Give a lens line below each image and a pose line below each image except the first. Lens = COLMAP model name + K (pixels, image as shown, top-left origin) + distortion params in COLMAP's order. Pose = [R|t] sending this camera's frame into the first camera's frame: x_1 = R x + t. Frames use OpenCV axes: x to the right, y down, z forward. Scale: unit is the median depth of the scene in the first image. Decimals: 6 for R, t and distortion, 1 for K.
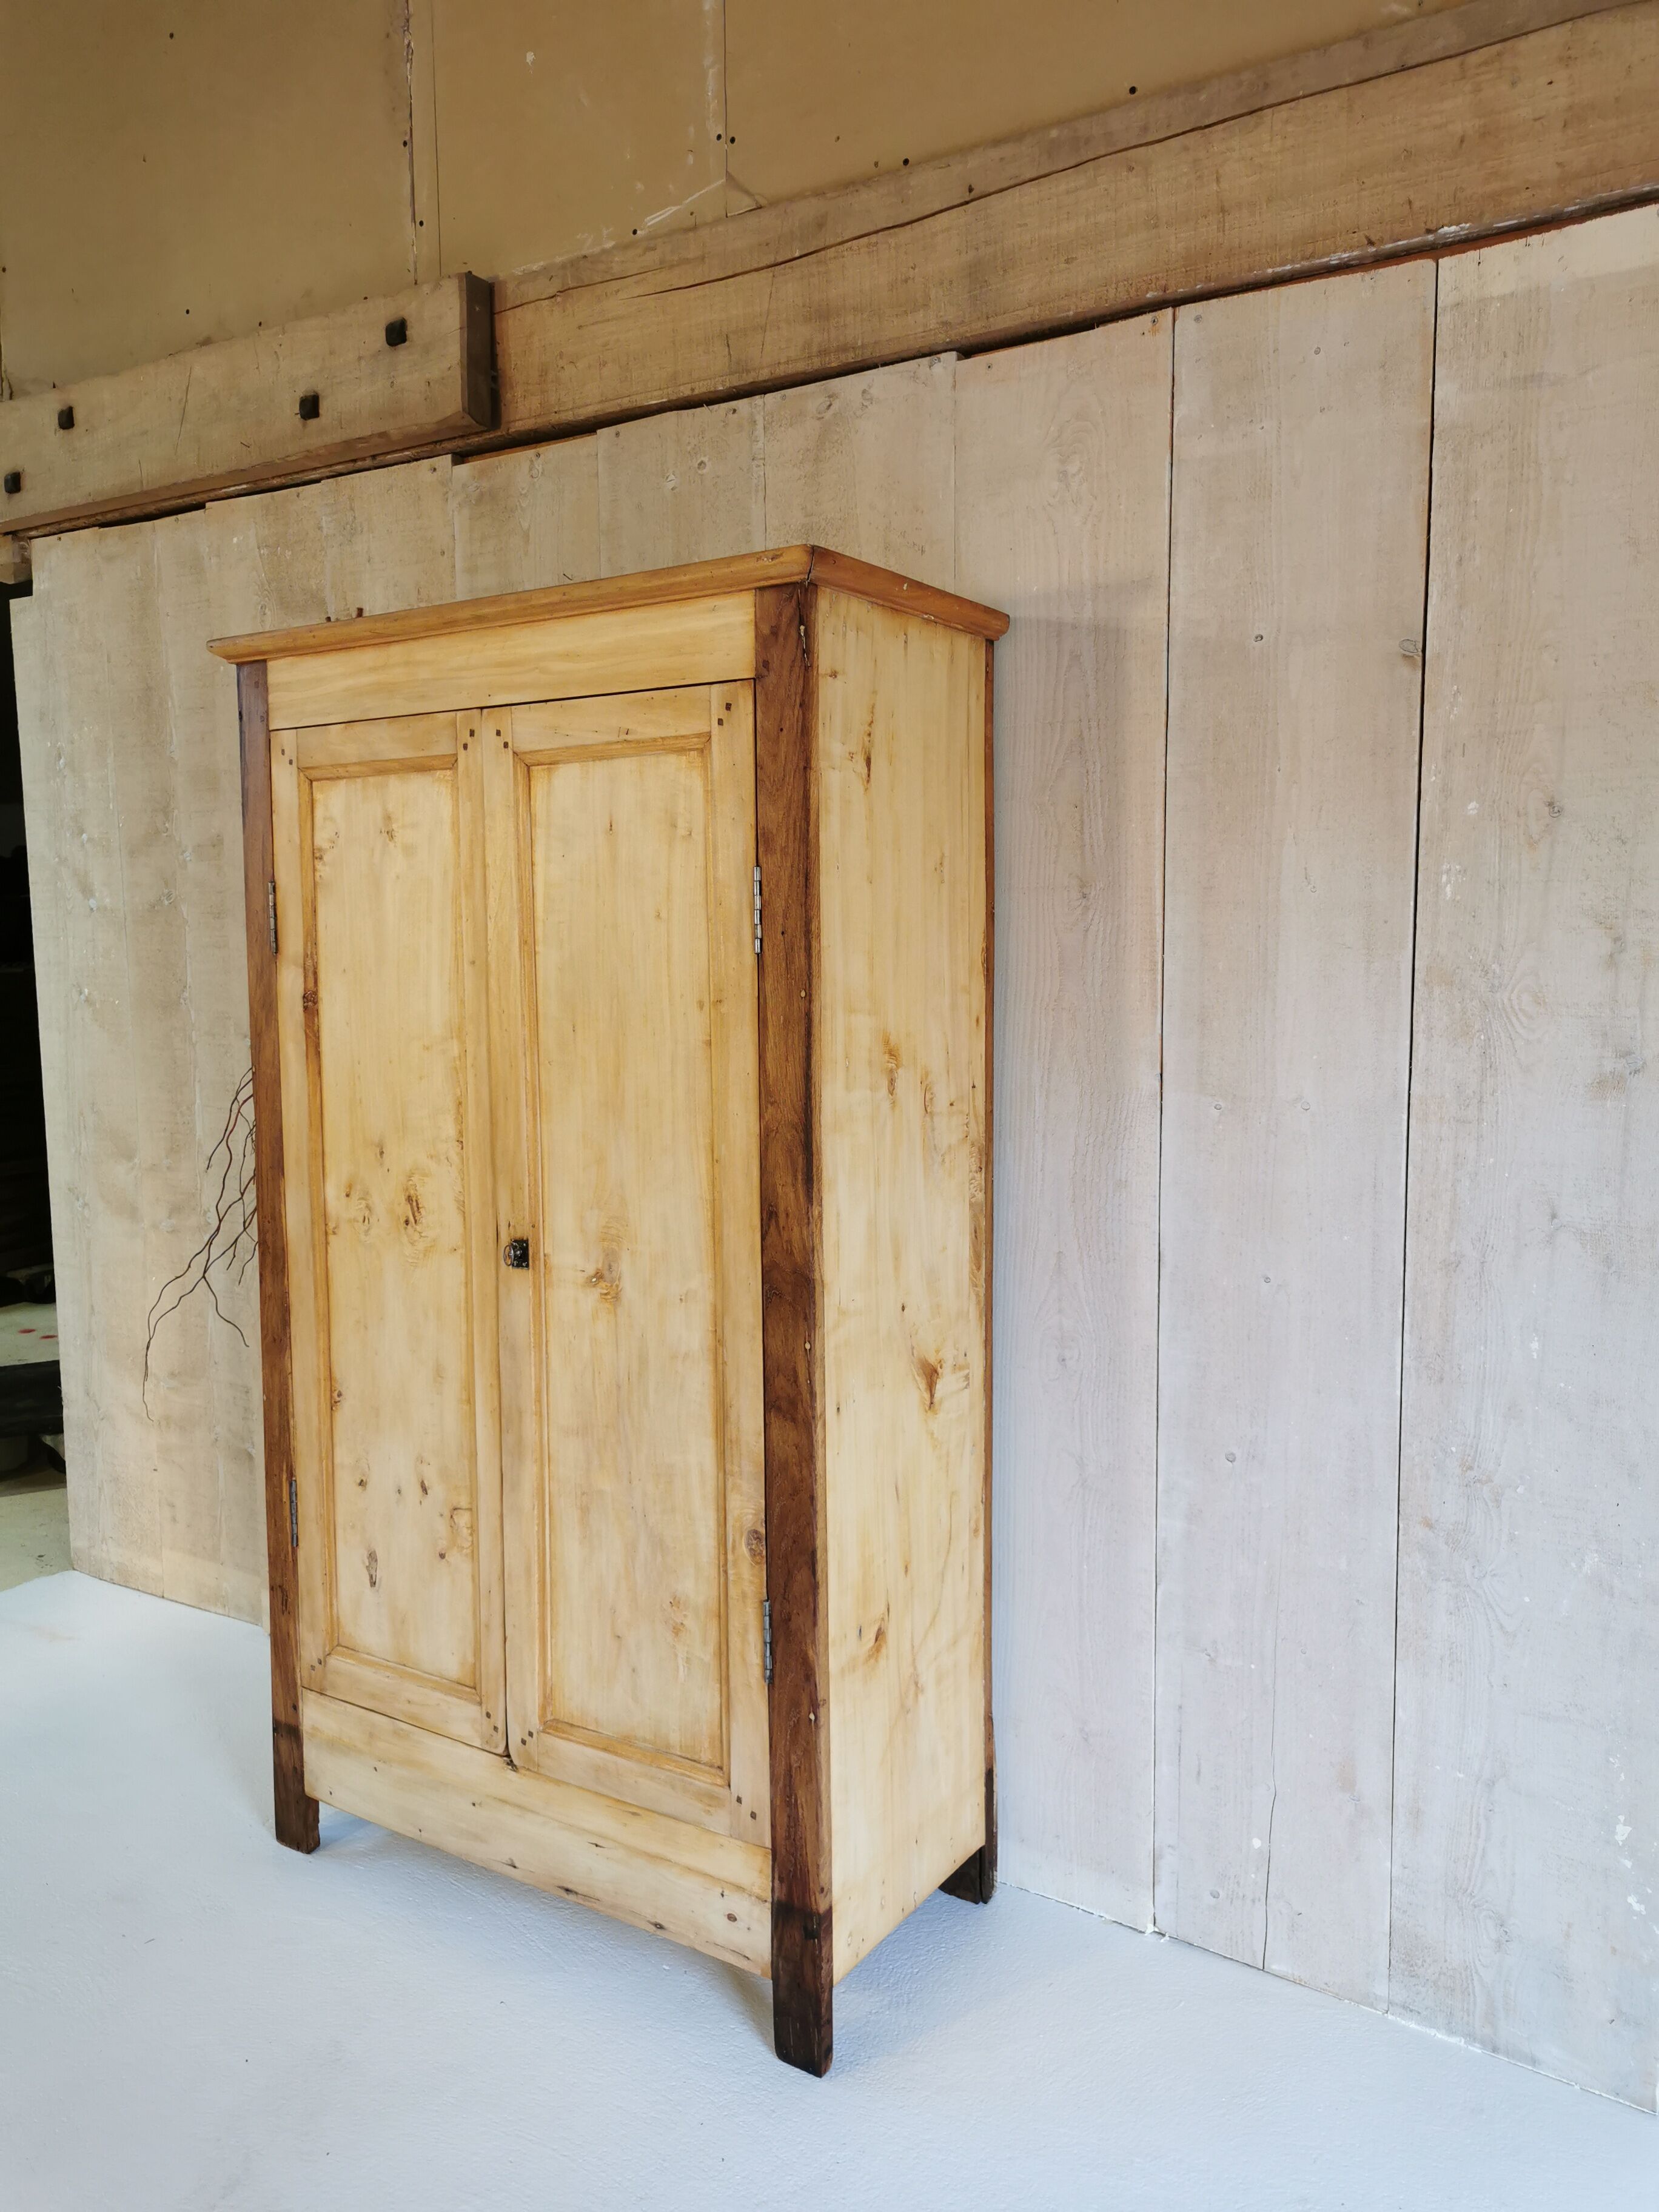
lens RADIAL K [[1694.9, 0, 816.1], [0, 1694.9, 1118.6], [0, 0, 1]] dist [0.051393, -0.045909]
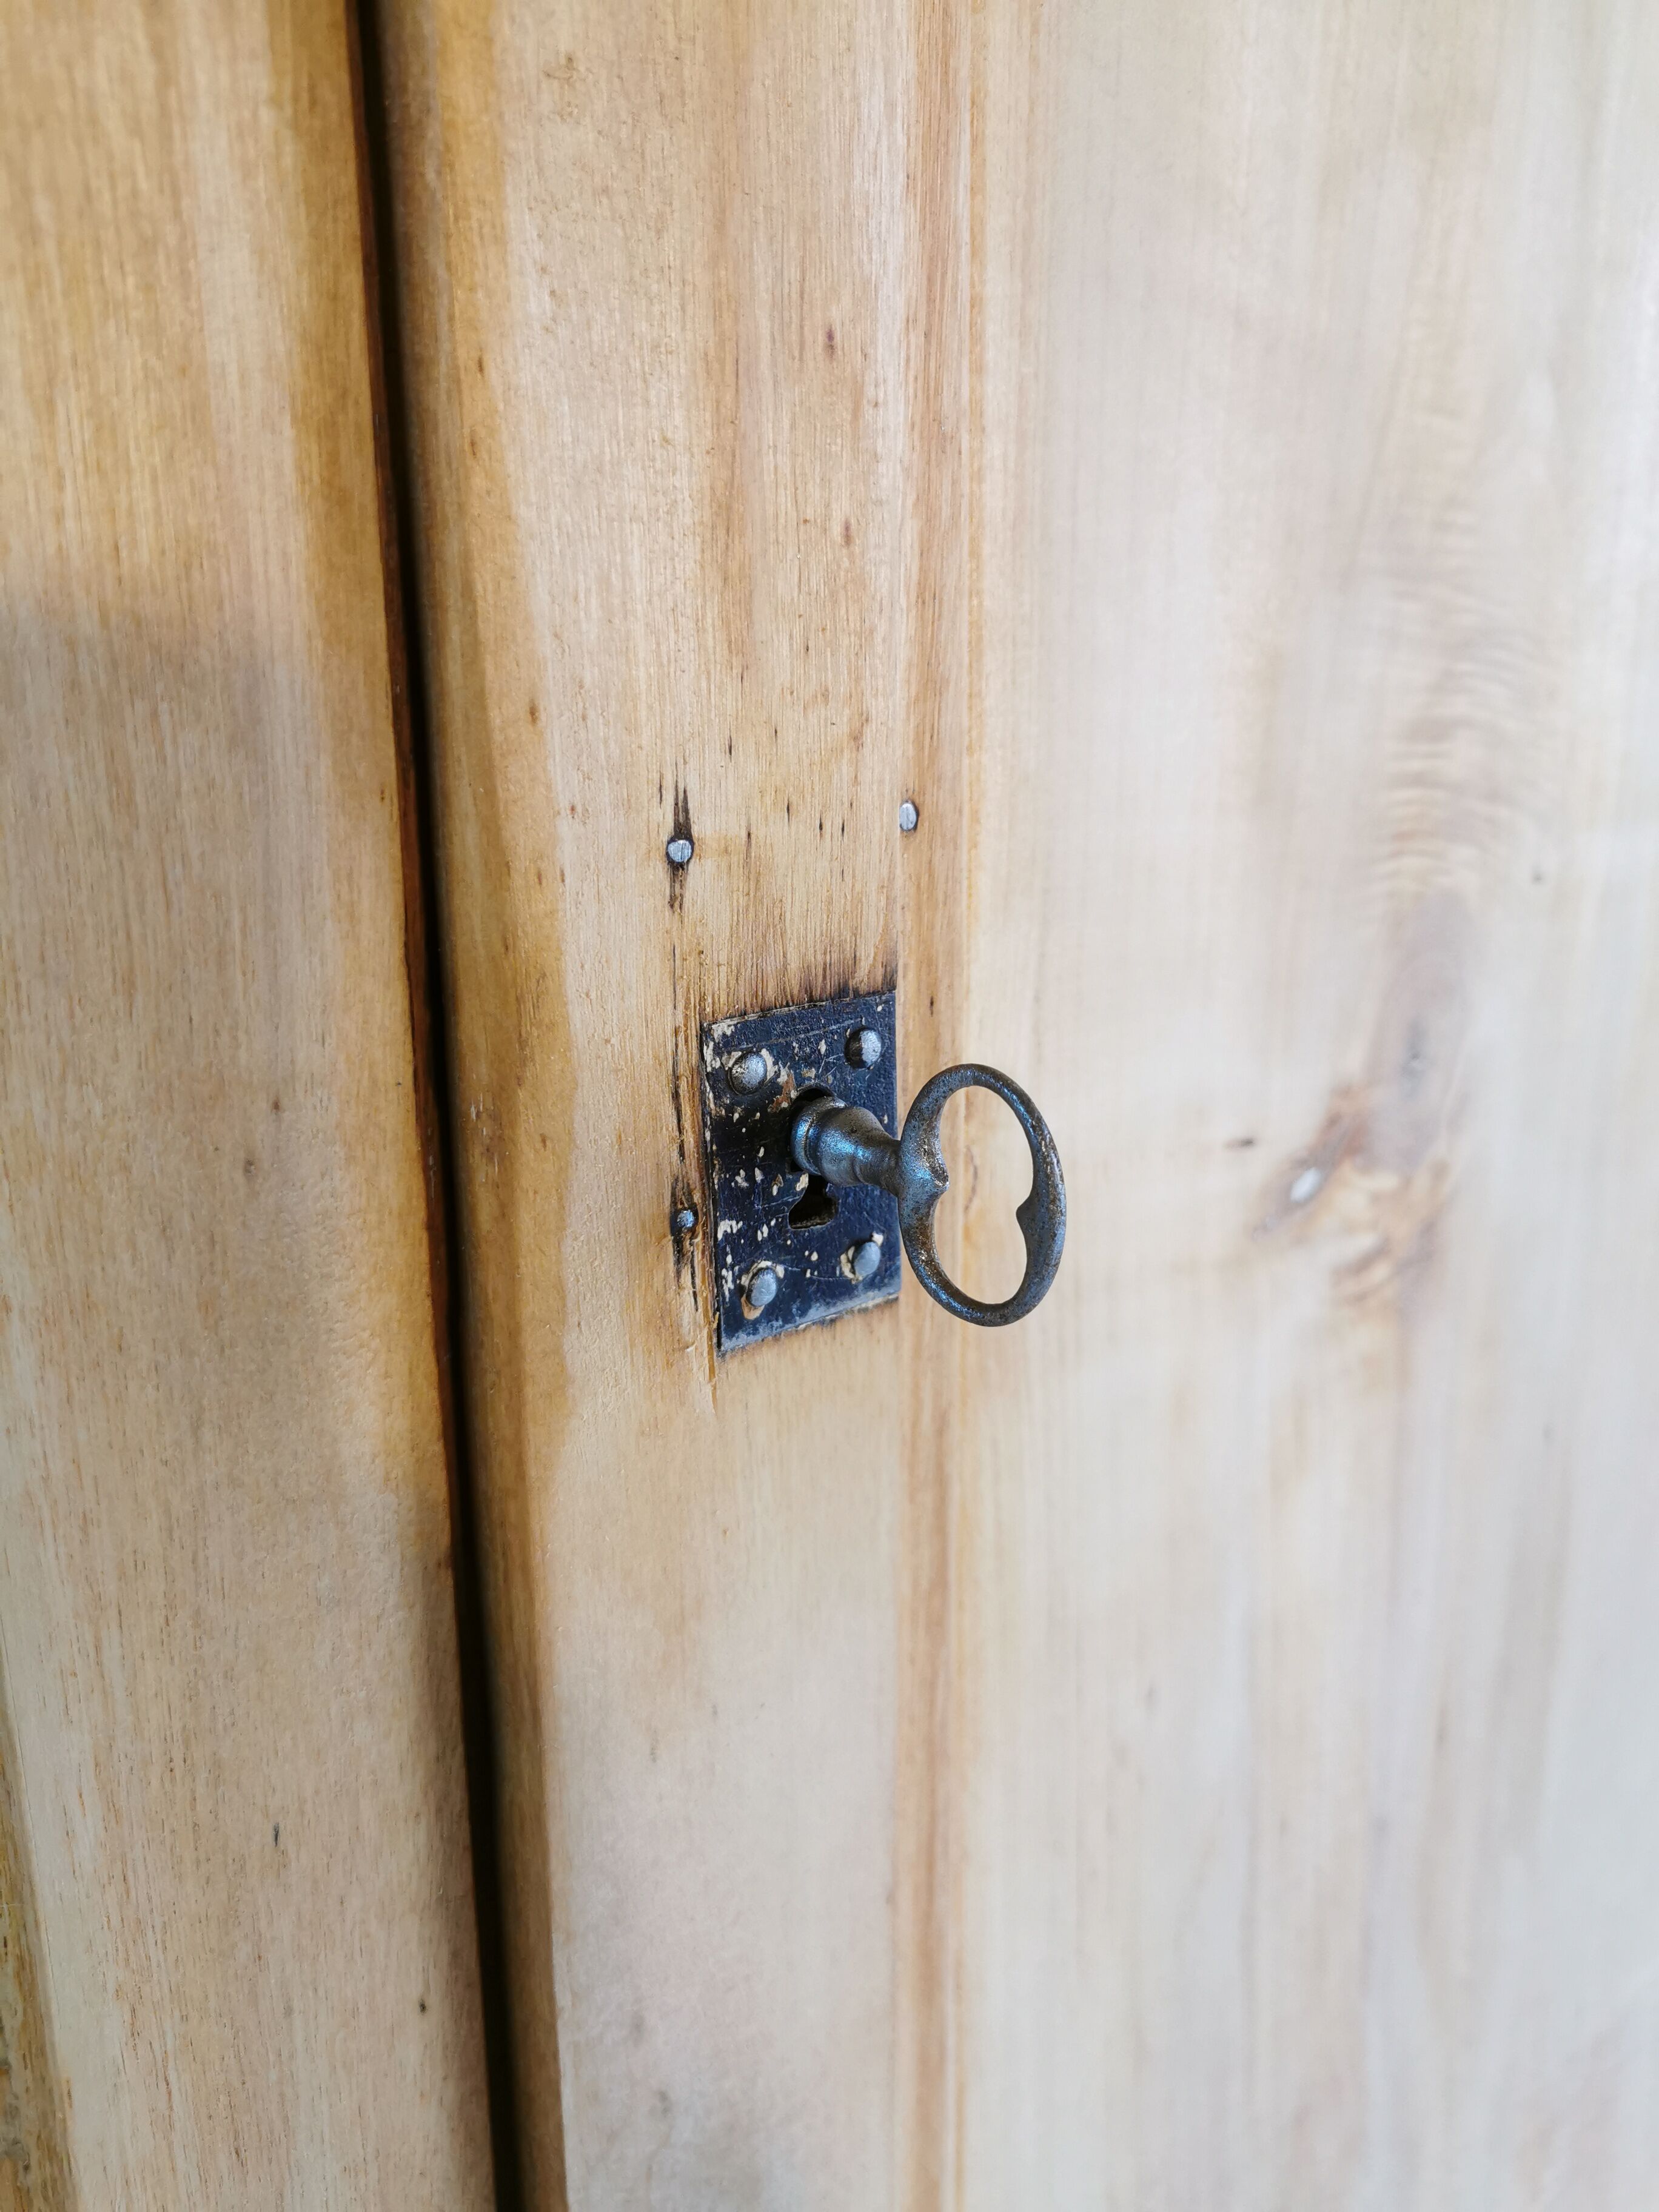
lens RADIAL K [[1694.9, 0, 827.5], [0, 1694.9, 1105.6], [0, 0, 1]] dist [0.051393, -0.045909]
pose [[0.392448, -0.225339, 0.891744, -0.254998], [0.101977, 0.974207, 0.201298, 0.060300], [-0.914103, 0.011938, 0.405305, 0.977536]]
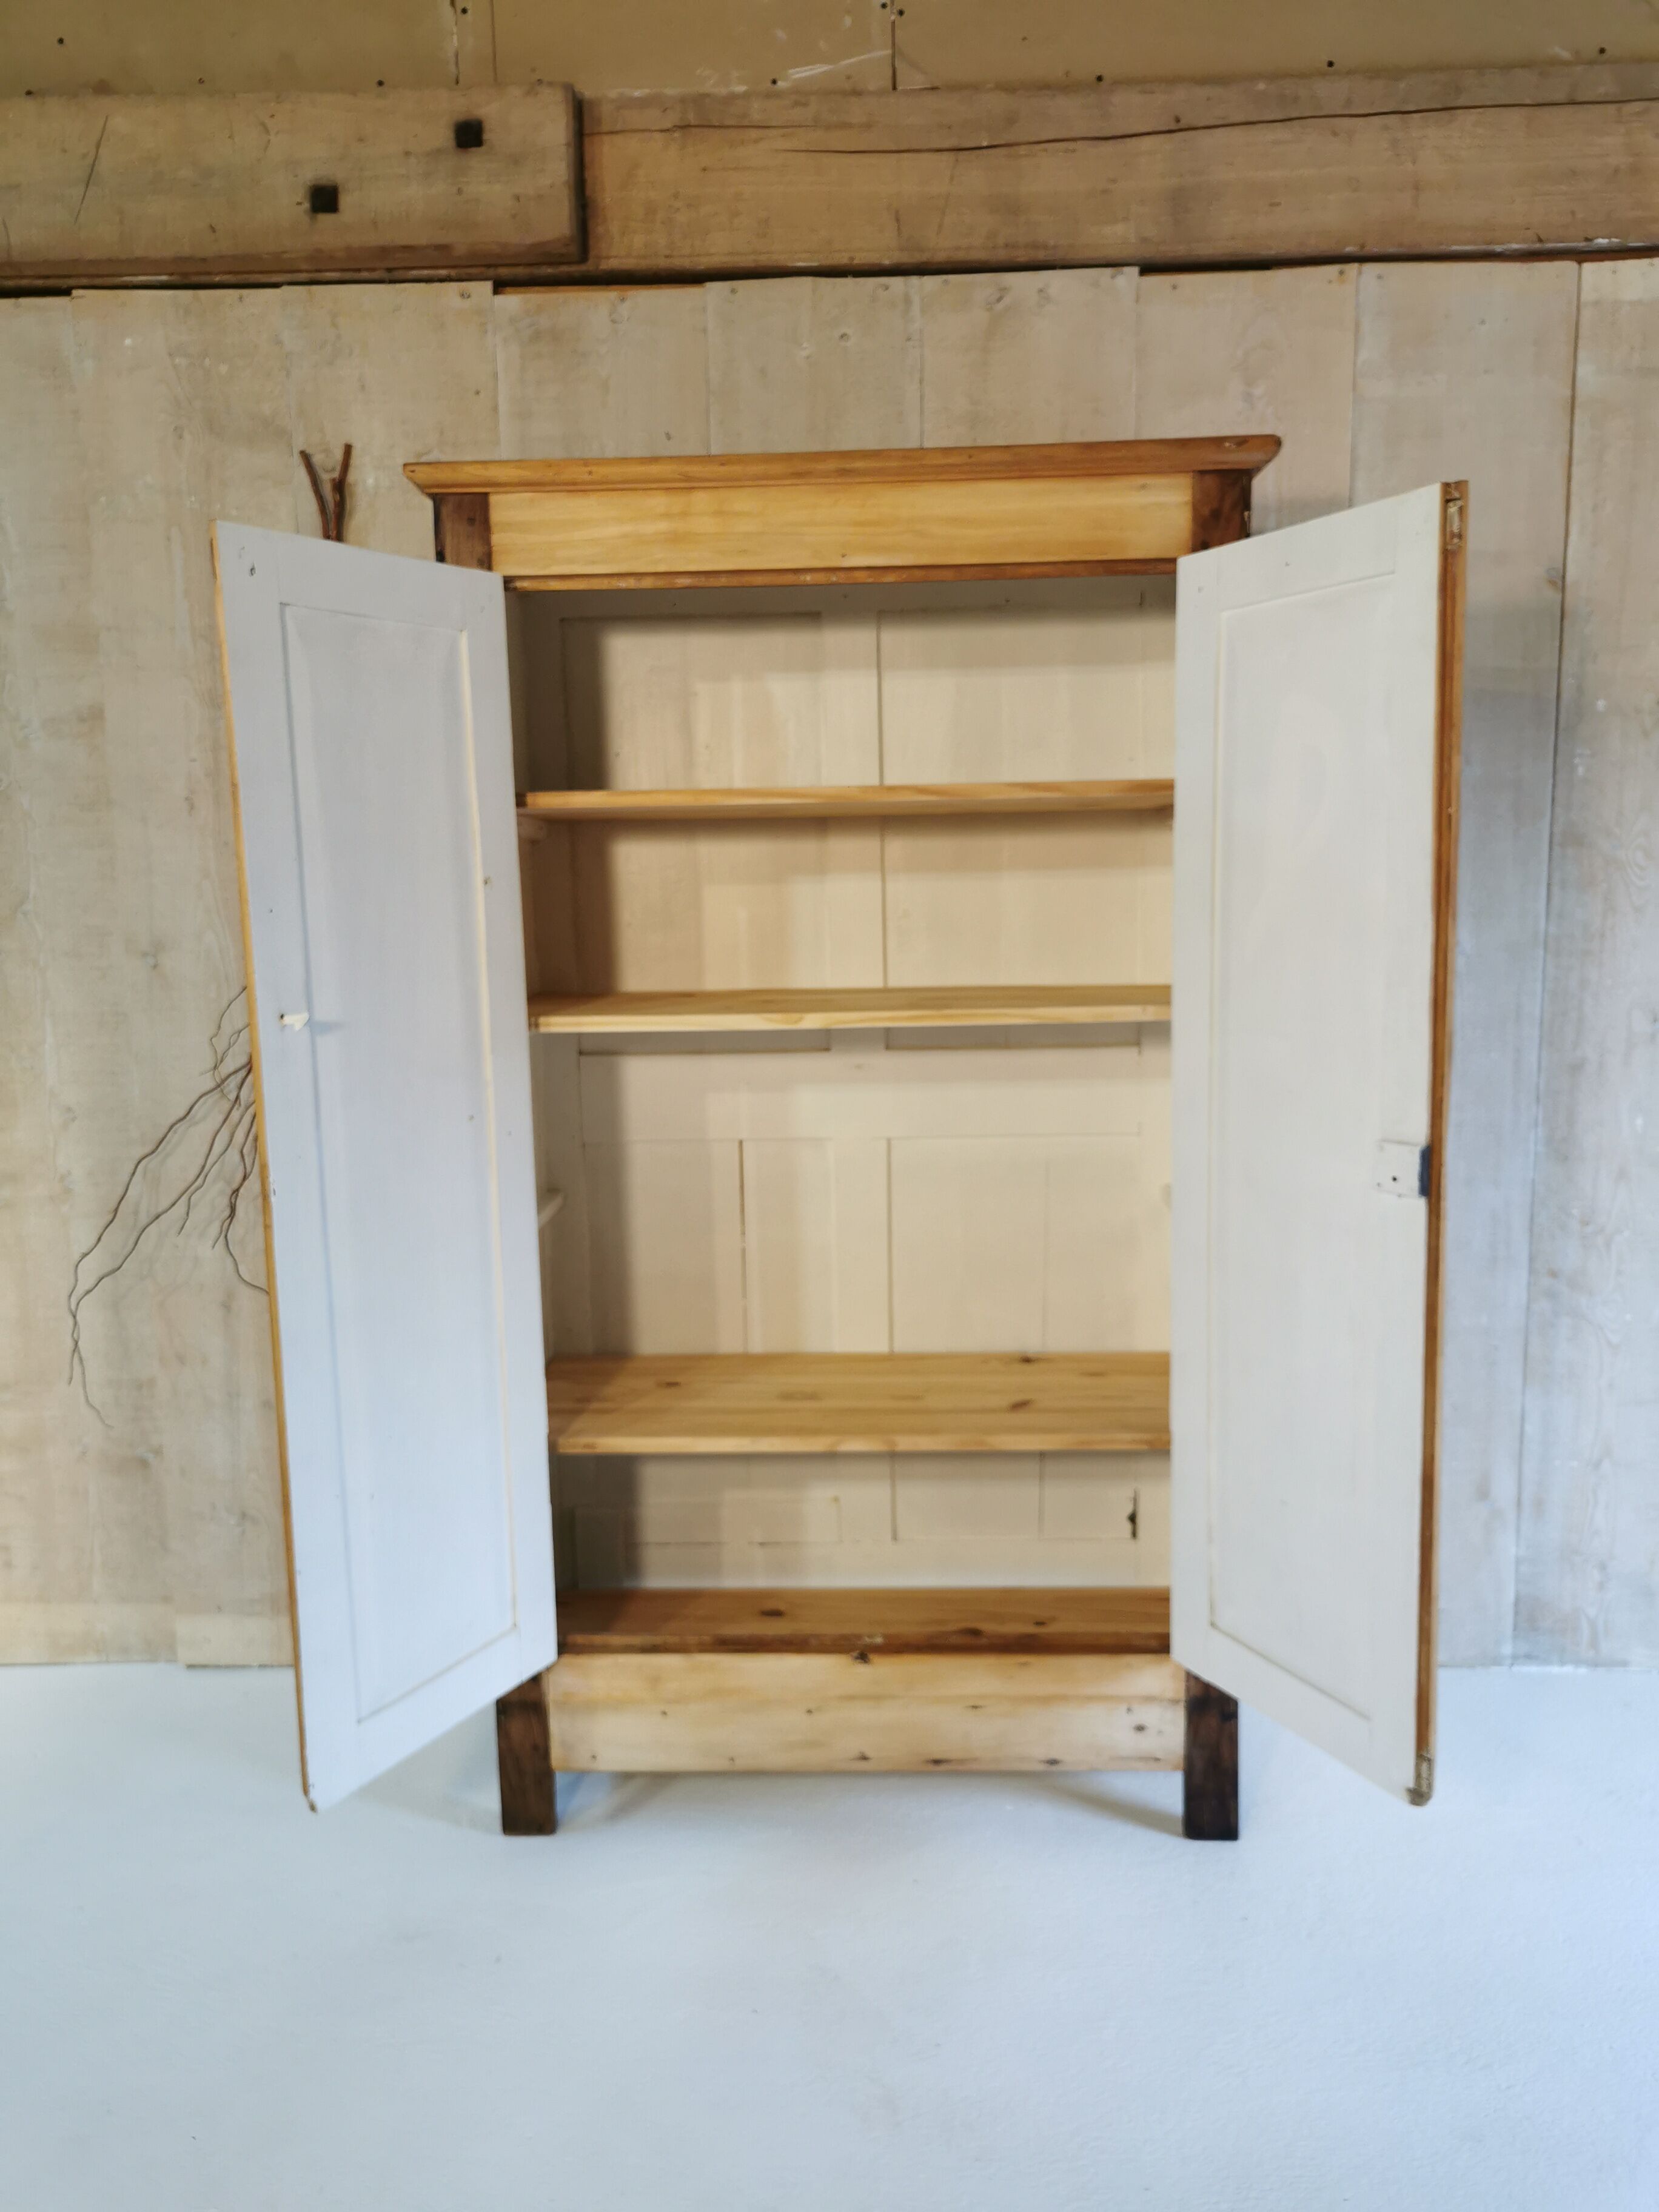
lens RADIAL K [[1694.9, 0, 828.0], [0, 1694.9, 1110.5], [0, 0, 1]] dist [0.051393, -0.045909]
pose [[0.853459, -0.086488, 0.513933, -0.710762], [0.071488, 0.996240, 0.048939, 0.014349], [-0.516234, -0.005027, 0.856433, 0.179886]]
